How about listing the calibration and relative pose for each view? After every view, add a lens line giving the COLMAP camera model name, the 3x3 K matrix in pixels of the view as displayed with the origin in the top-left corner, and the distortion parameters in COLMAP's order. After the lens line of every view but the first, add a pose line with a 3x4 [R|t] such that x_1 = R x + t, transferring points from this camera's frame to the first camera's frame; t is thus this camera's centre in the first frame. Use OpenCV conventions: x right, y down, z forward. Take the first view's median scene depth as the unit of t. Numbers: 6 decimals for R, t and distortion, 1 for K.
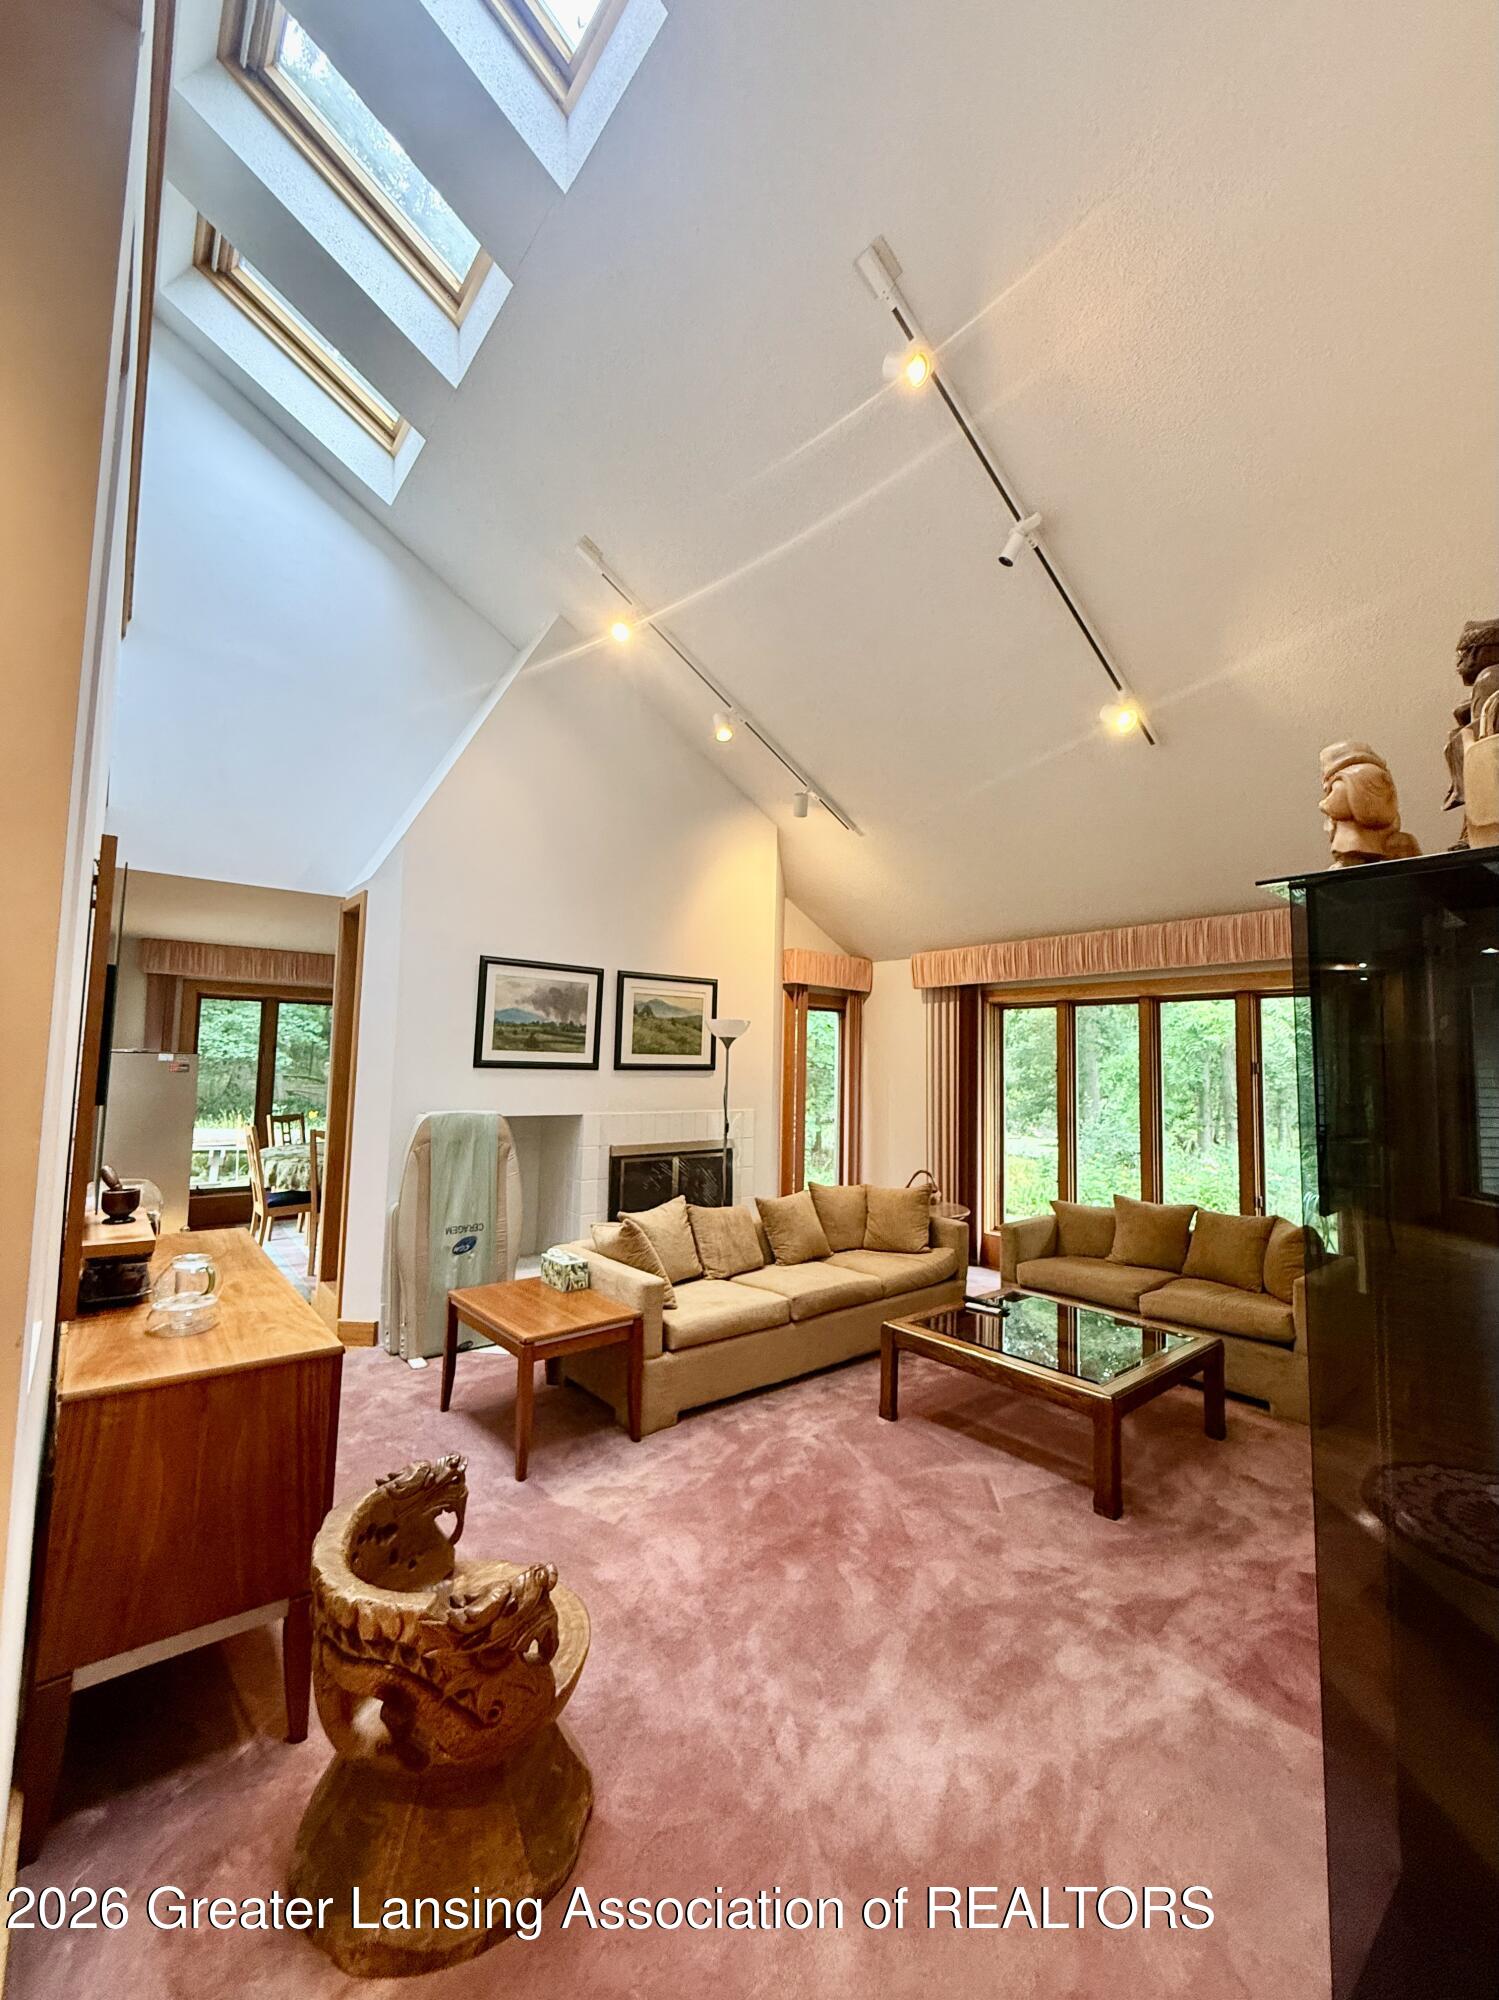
lens RADIAL K [[814.3, 0, 759.3], [0, 814.3, 990.4], [0, 0, 1]] dist [-0.000386, -0.000477]
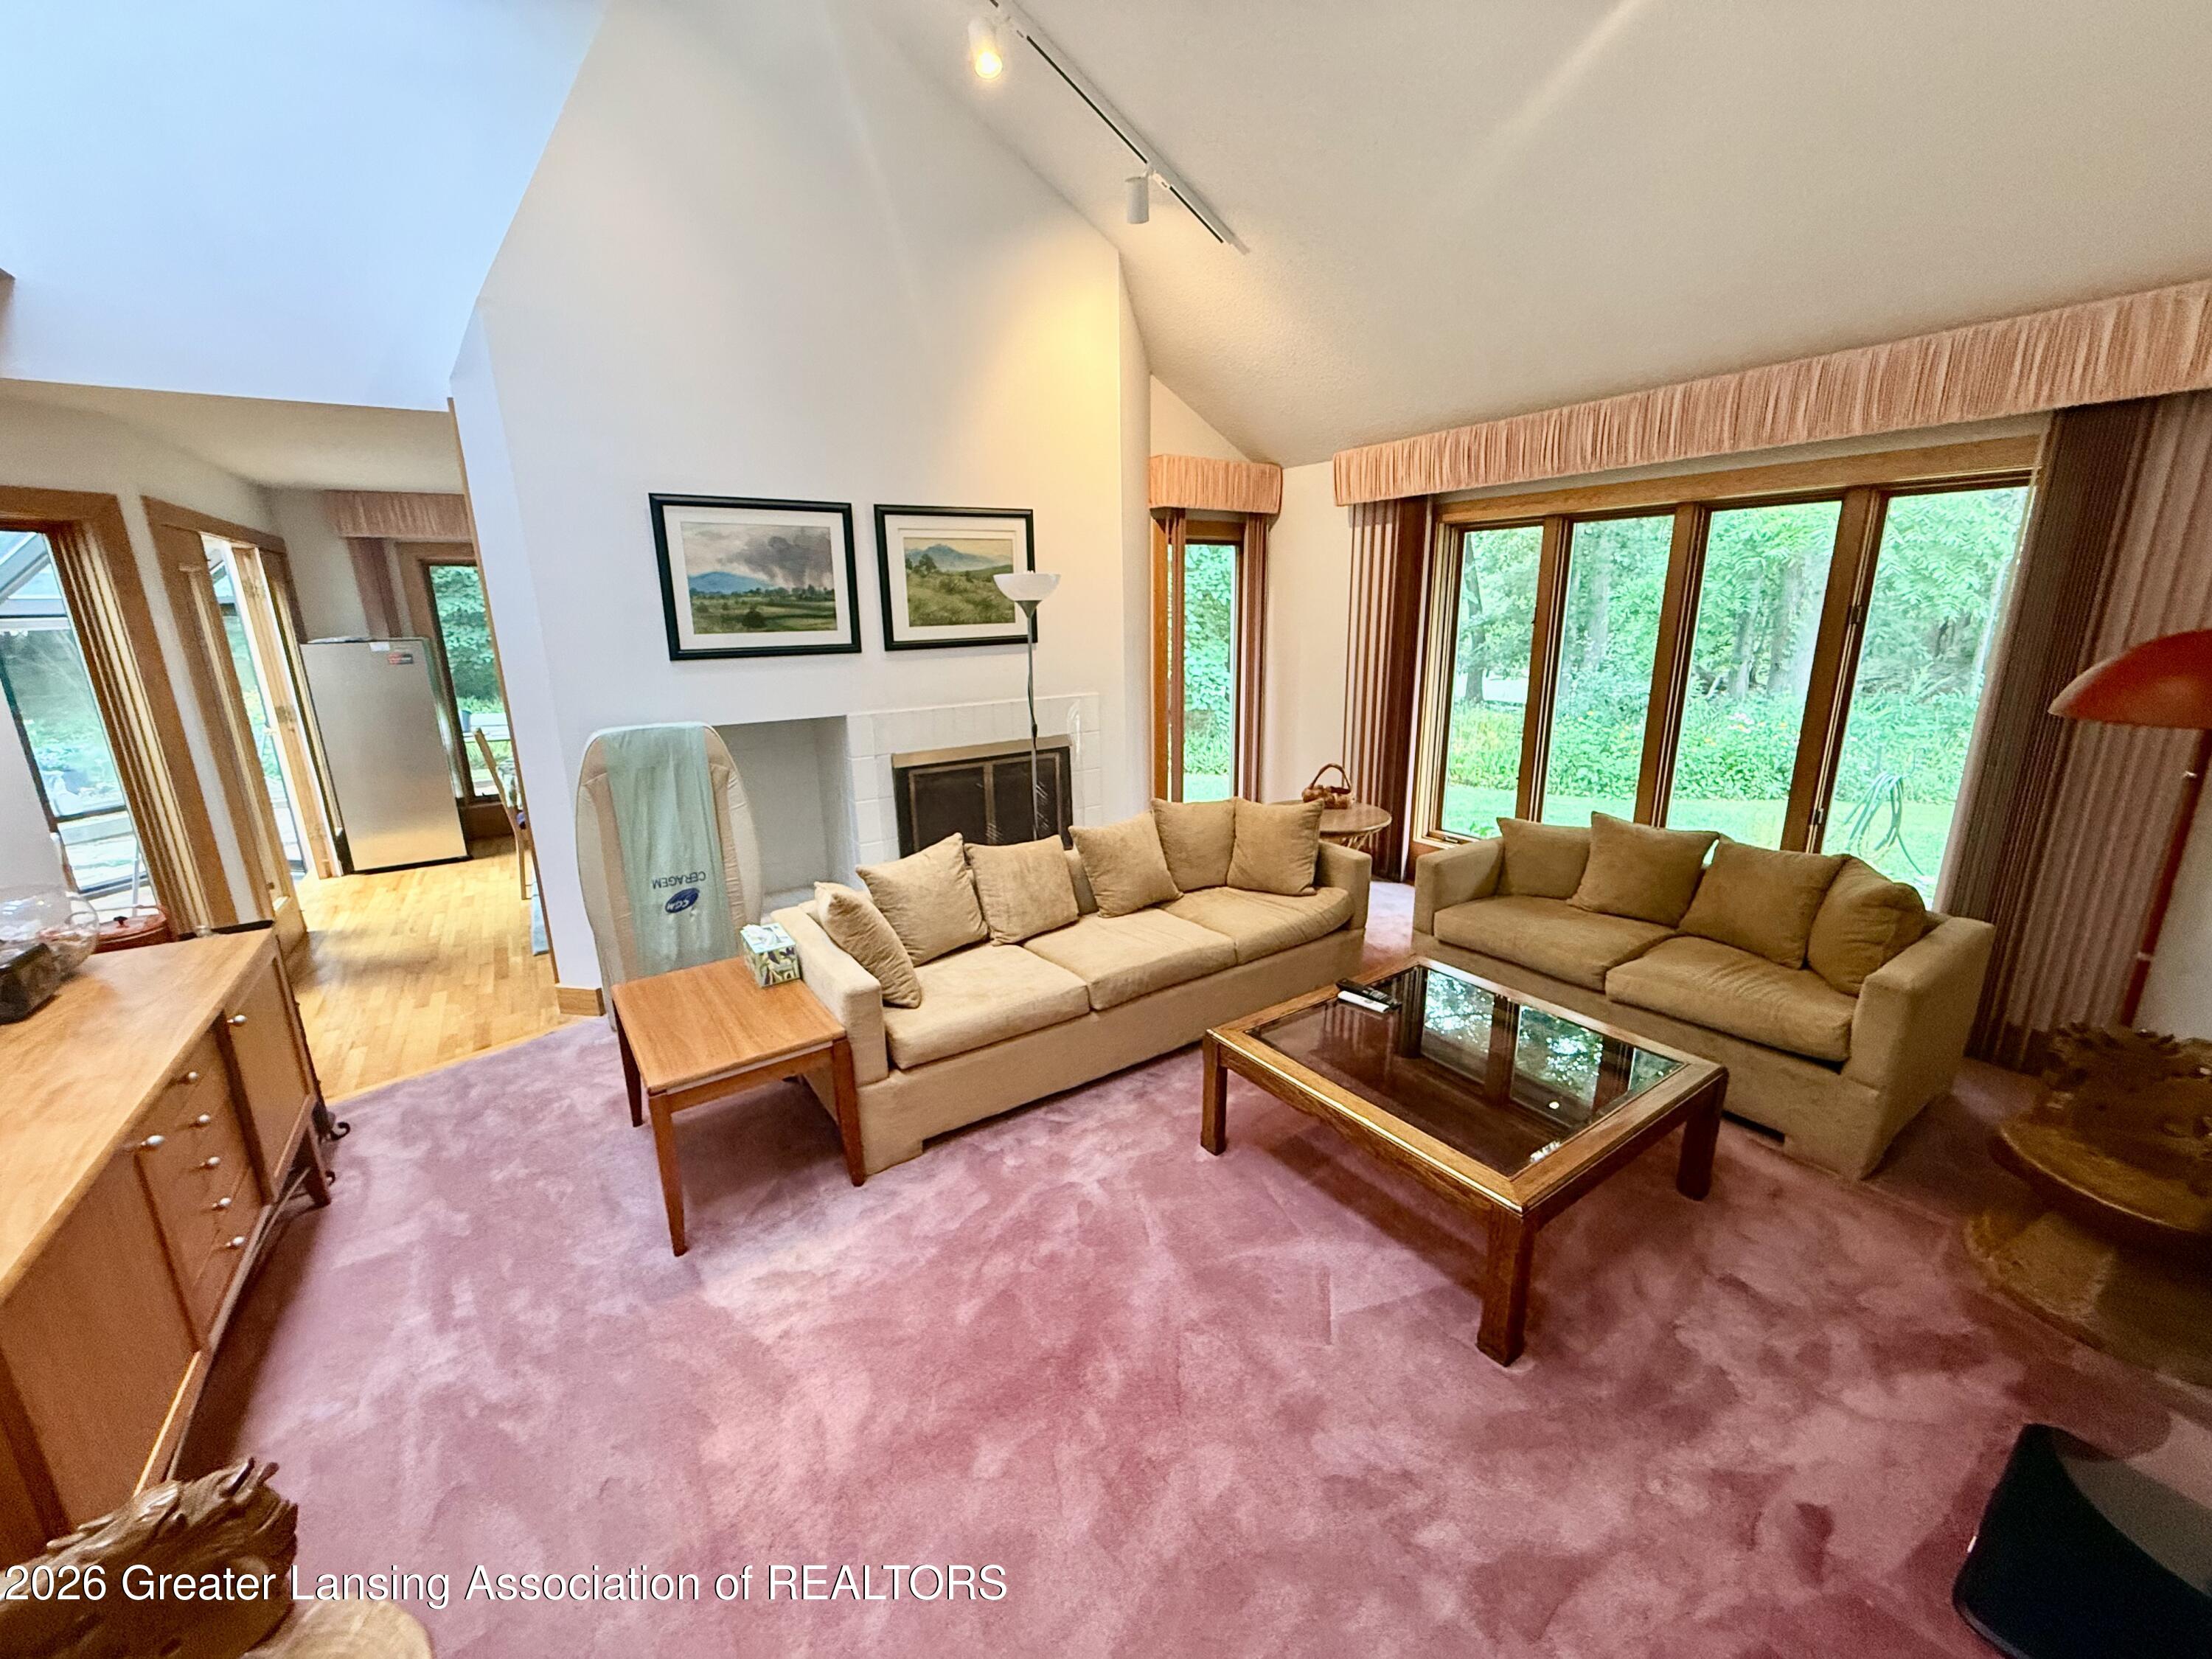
lens RADIAL K [[900.6, 0, 1105.1], [0, 900.6, 829.3], [0, 0, 1]] dist [-0.000386, -0.000477]
pose [[0.993453, -0.012478, -0.113560, 0.128684], [0.049454, 0.943030, 0.329010, -0.007856], [0.102985, -0.332472, 0.937473, 0.273661]]
